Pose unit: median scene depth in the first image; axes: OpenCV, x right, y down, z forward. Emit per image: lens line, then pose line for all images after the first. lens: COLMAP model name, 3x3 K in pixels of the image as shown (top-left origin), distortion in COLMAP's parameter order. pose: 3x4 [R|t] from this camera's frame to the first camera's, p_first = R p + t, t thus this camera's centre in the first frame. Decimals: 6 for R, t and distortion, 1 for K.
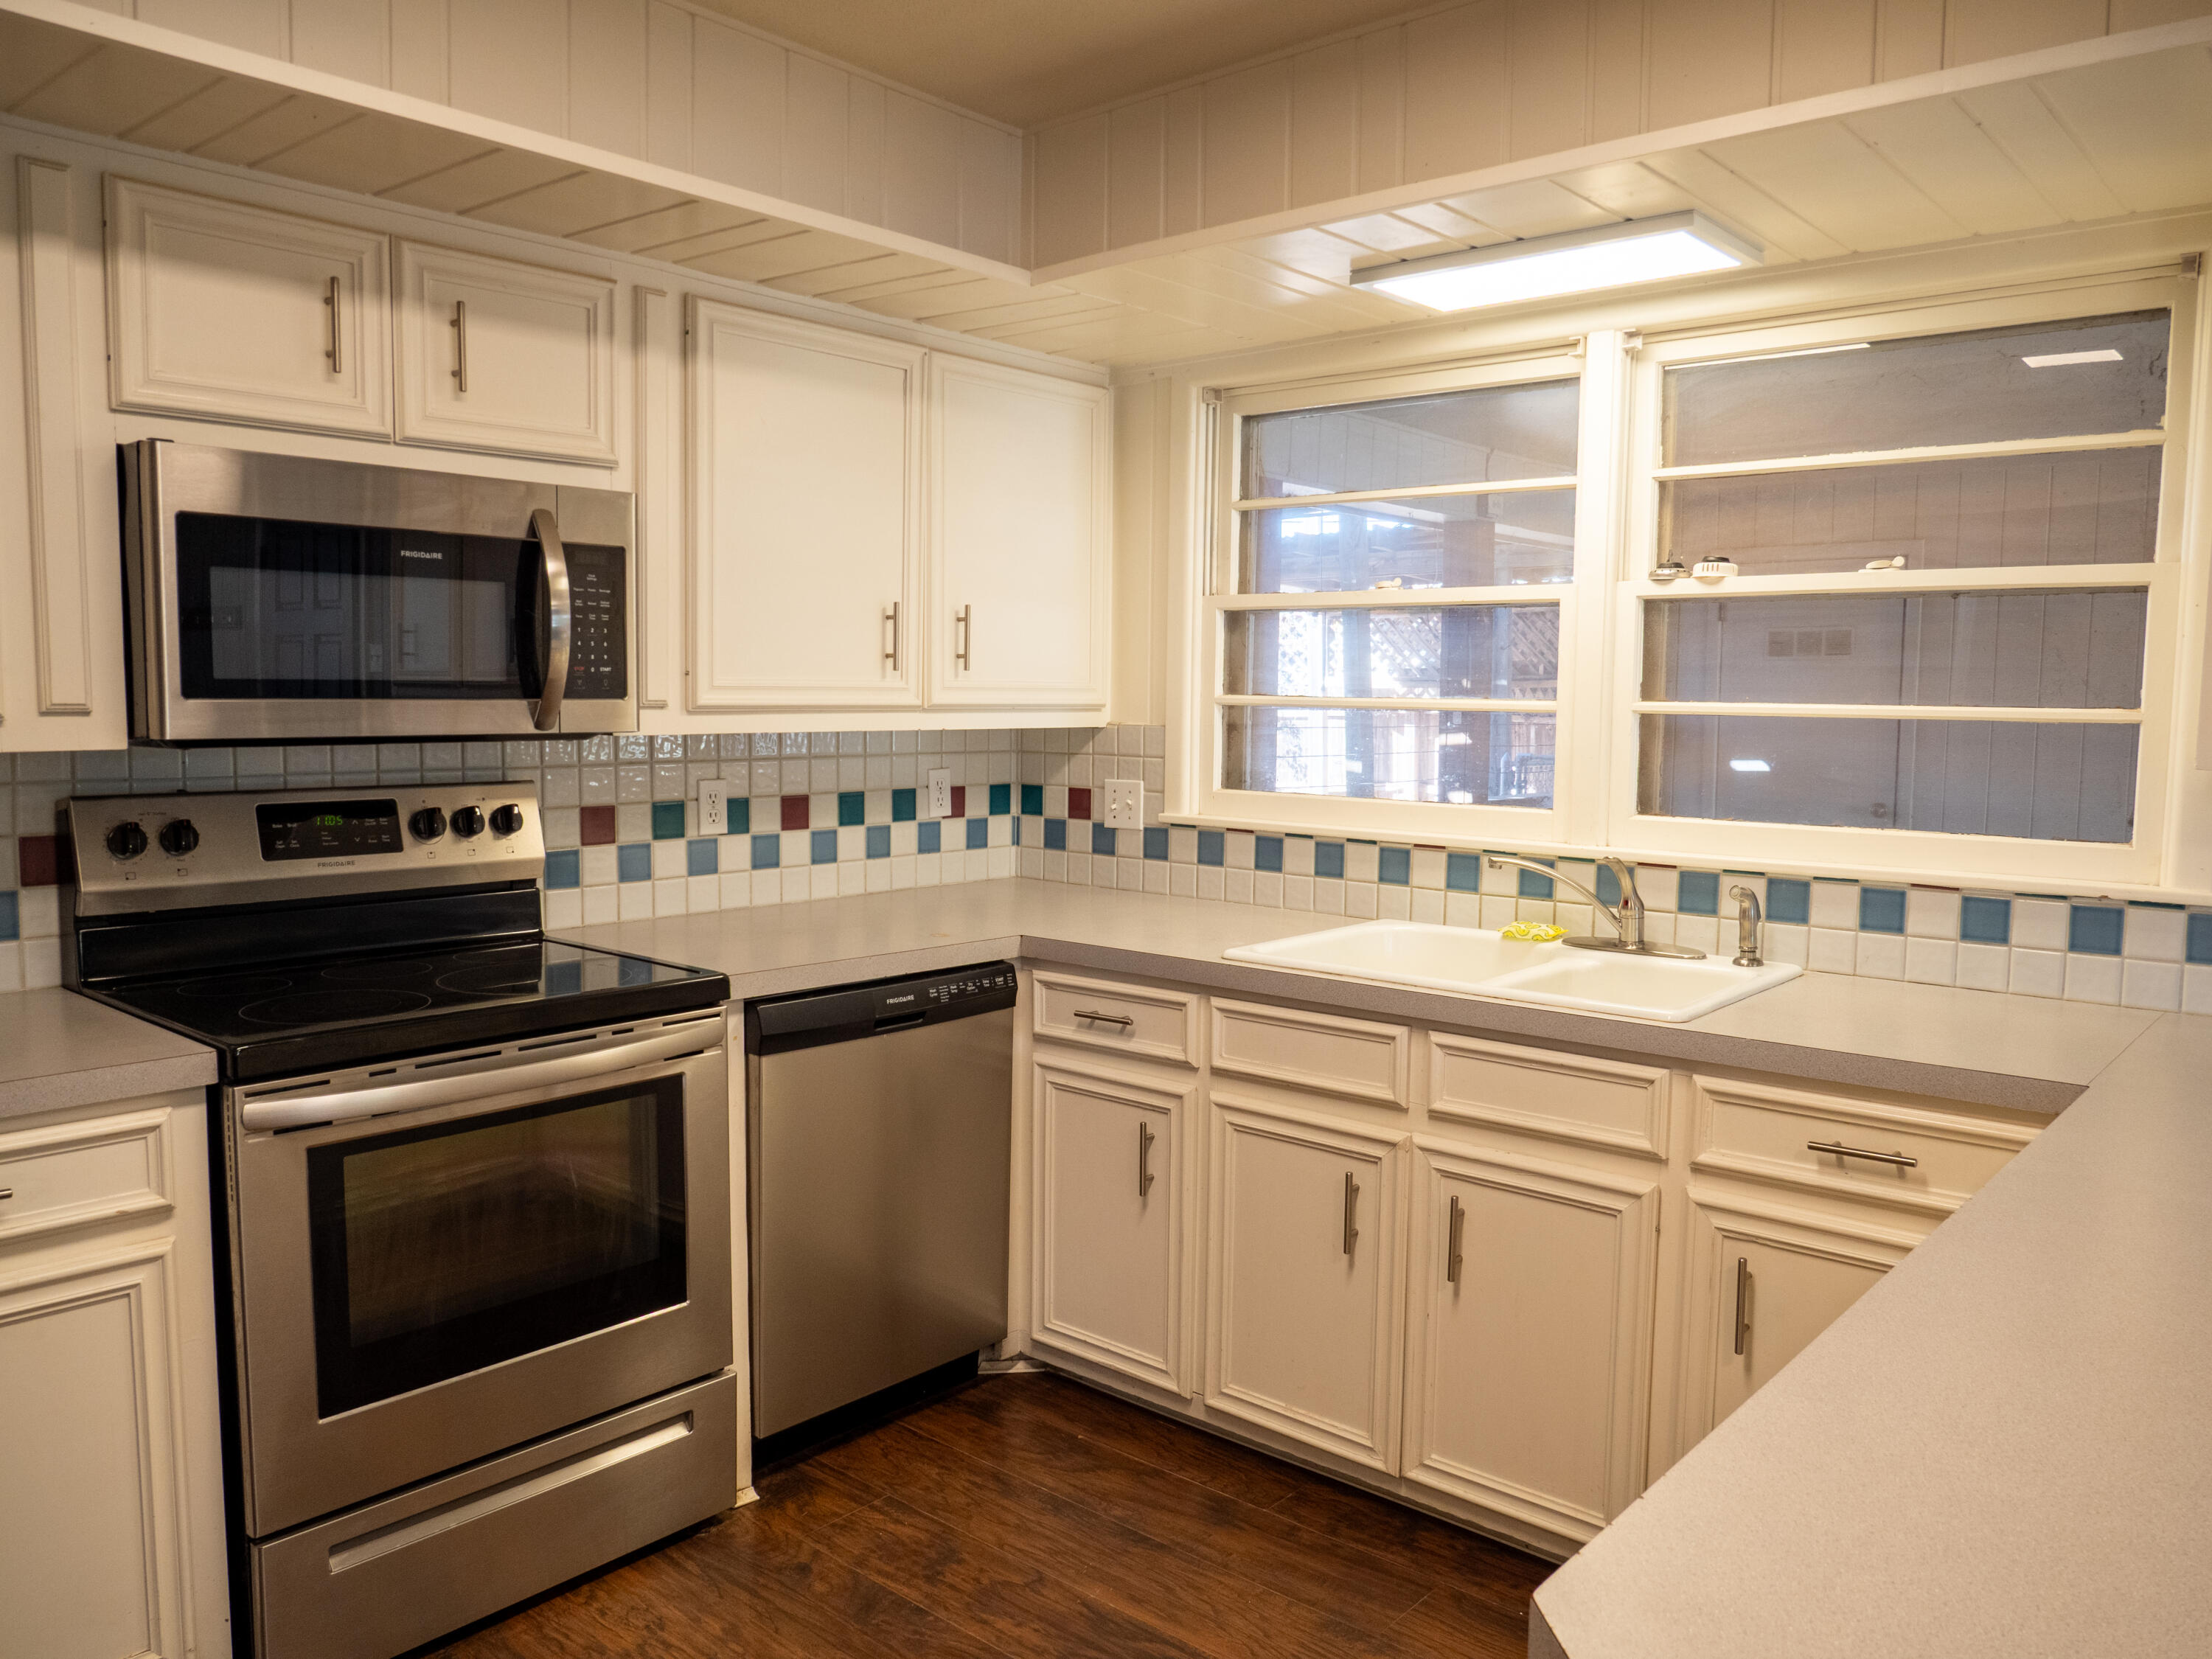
lens RADIAL K [[1602.5, 0, 1106.0], [0, 1602.5, 829.5], [0, 0, 1]] dist [-0.048805, 0.023114]
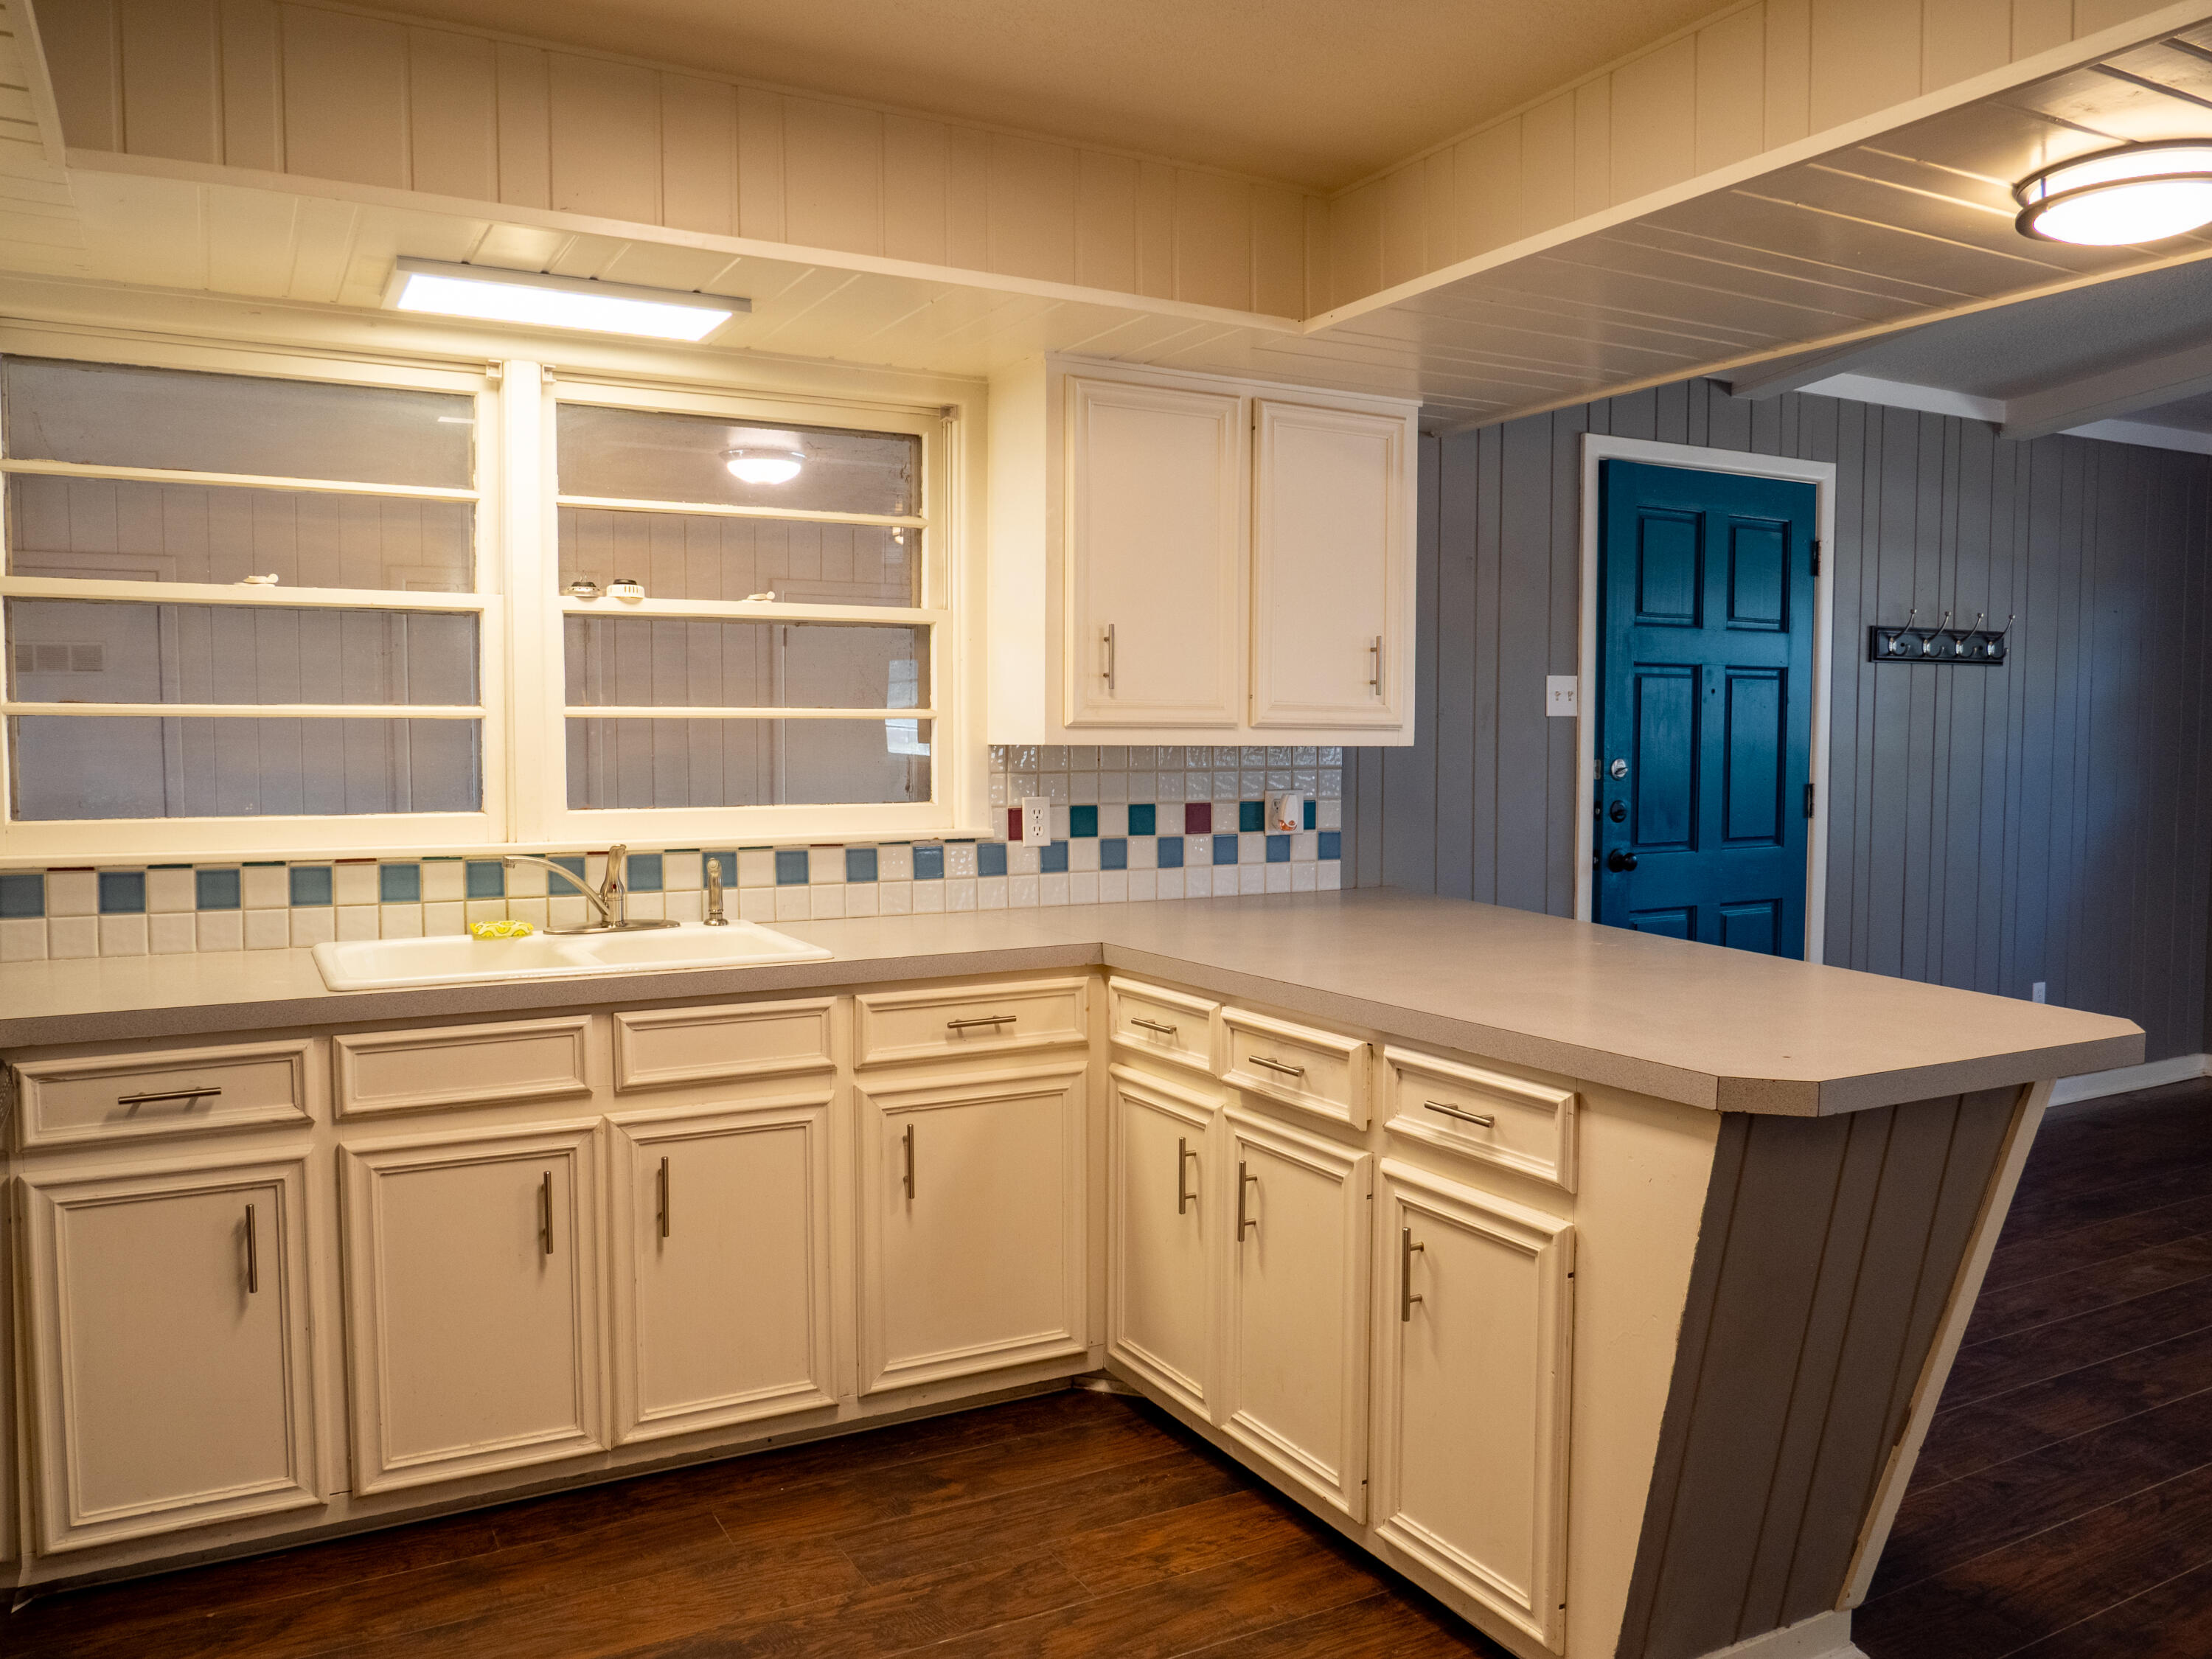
lens RADIAL K [[1672.2, 0, 1106.0], [0, 1672.2, 829.5], [0, 0, 1]] dist [-0.070785, 0.031884]
pose [[0.341079, -0.063626, 0.937879, -0.648441], [0.083511, 0.995813, 0.037185, -0.008073], [-0.936318, 0.065640, 0.344964, 0.282876]]
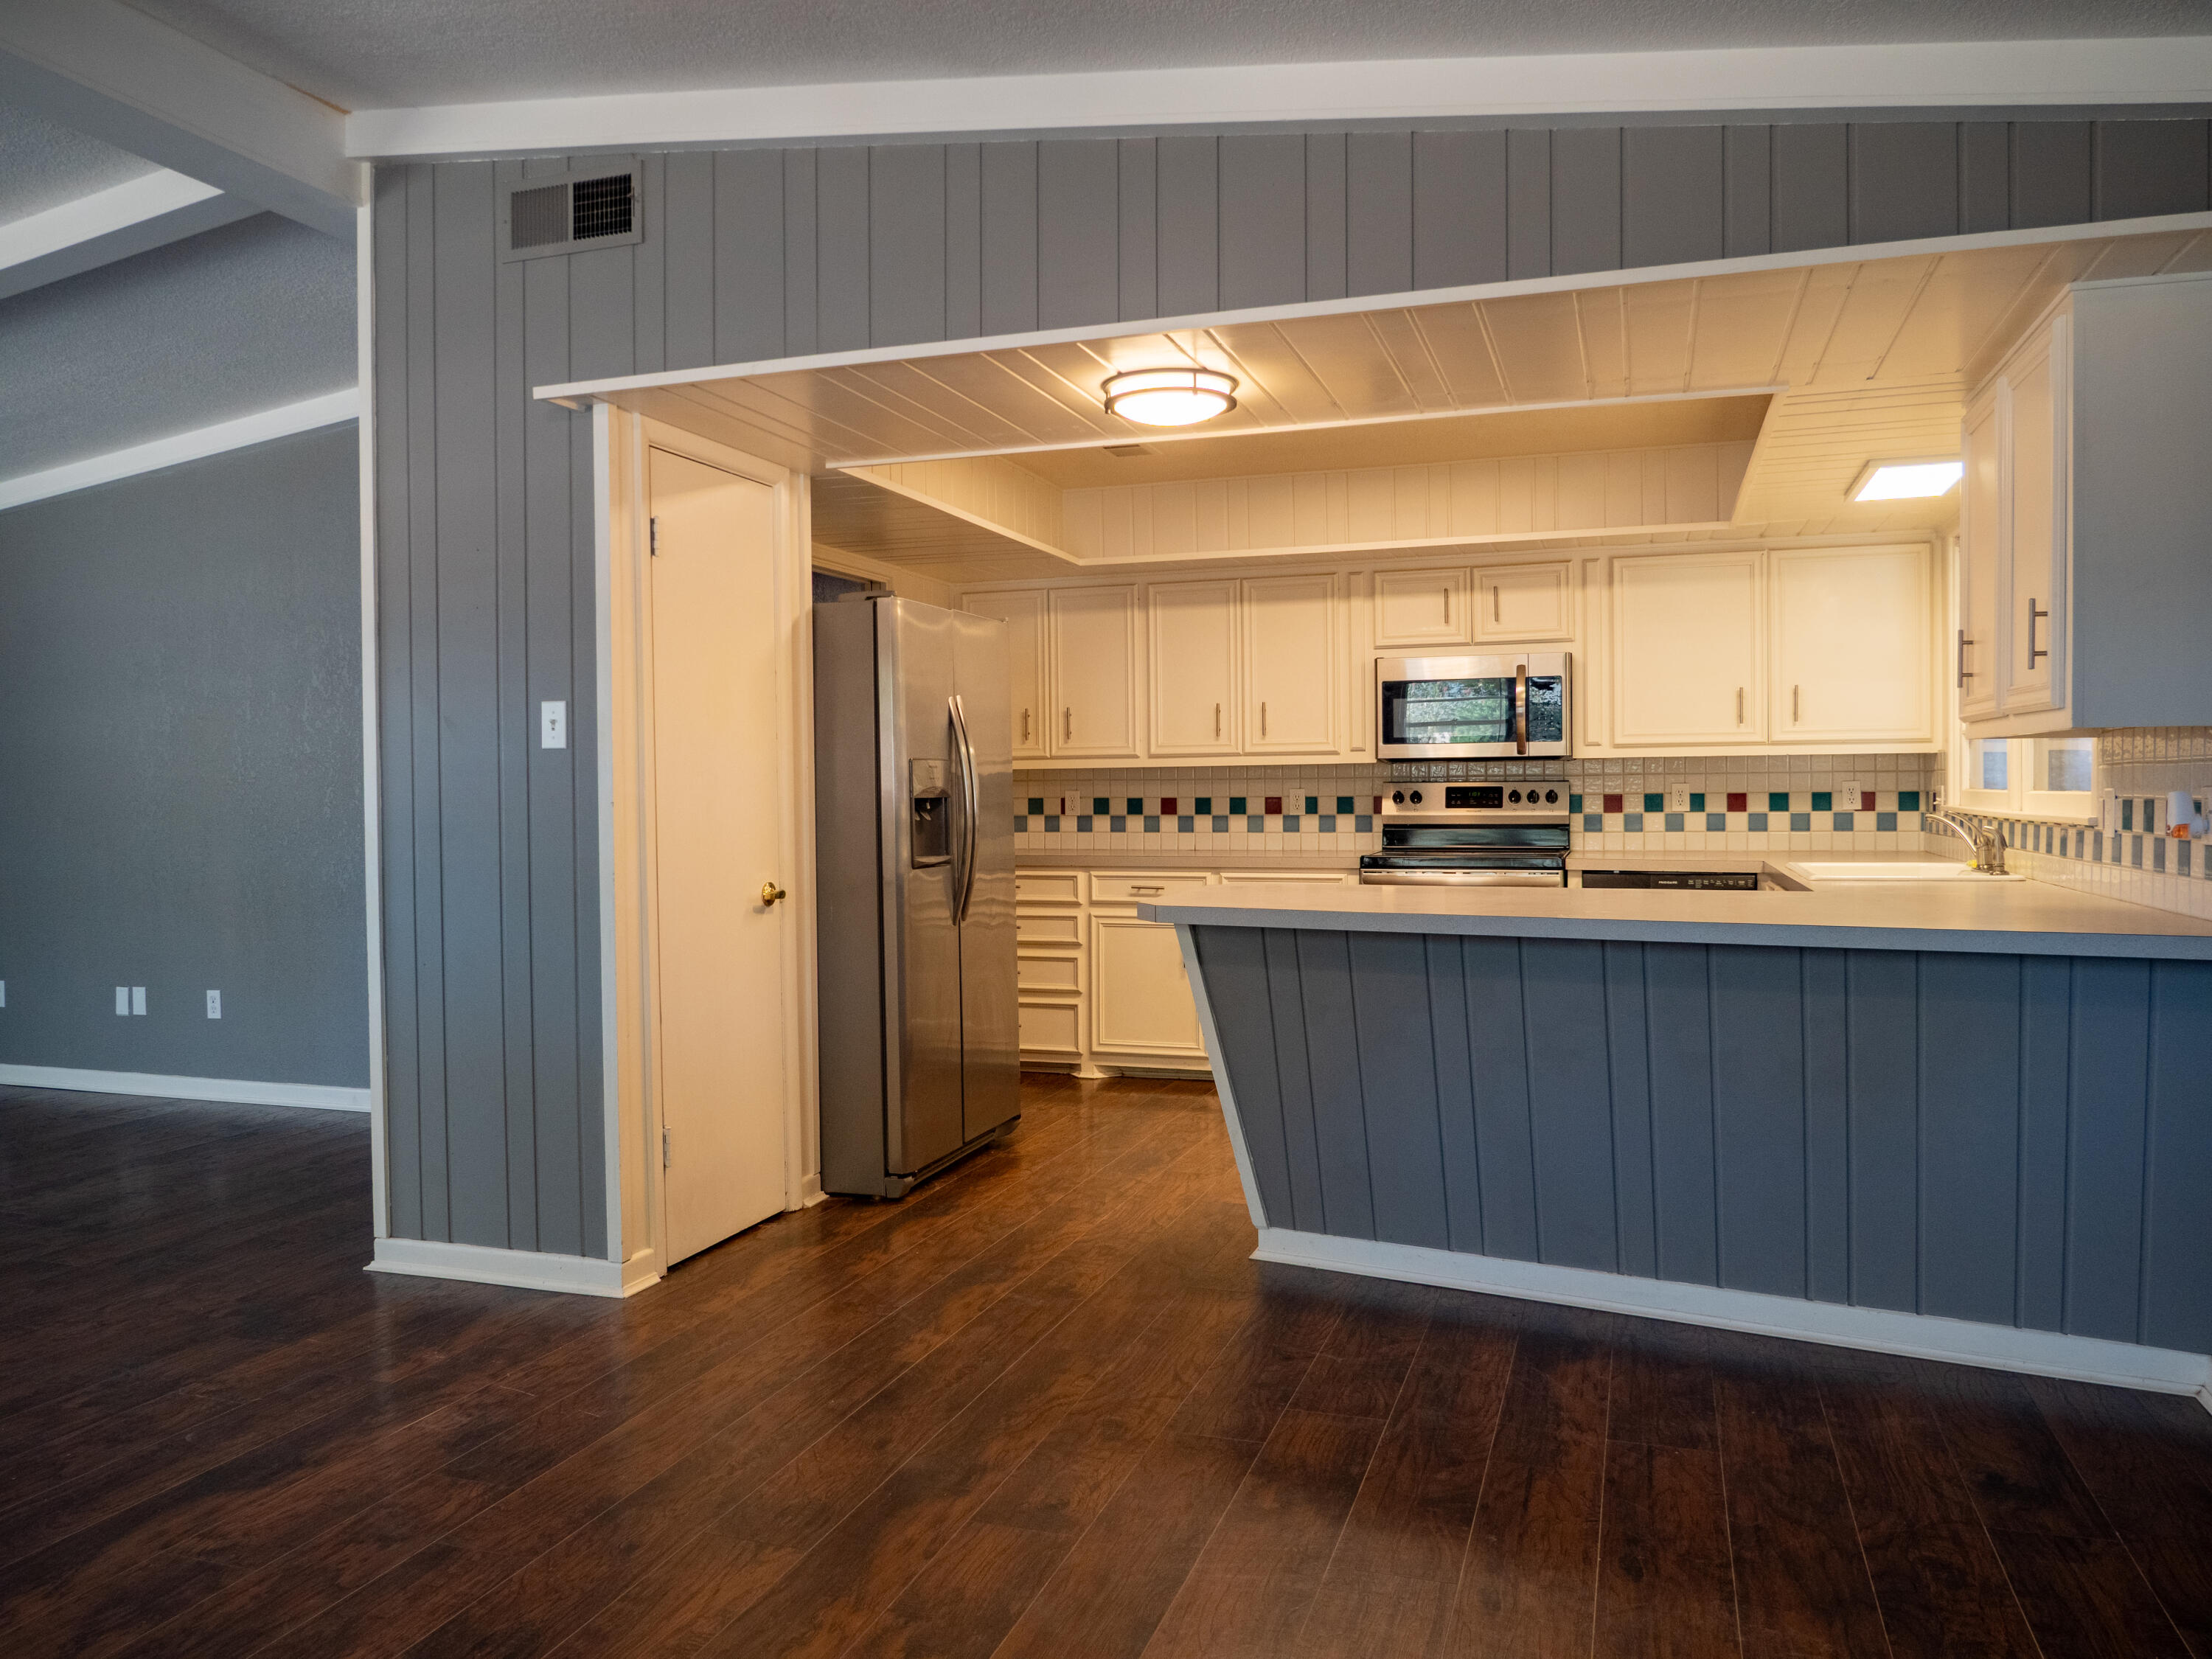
lens RADIAL K [[1548.8, 0, 1106.0], [0, 1548.8, 829.5], [0, 0, 1]] dist [-0.051484, 0.000759]
pose [[0.375739, 0.006841, -0.926700, 1.458079], [-0.065566, 0.997663, -0.019220, 0.127026], [0.924403, 0.067981, 0.375309, -0.422003]]
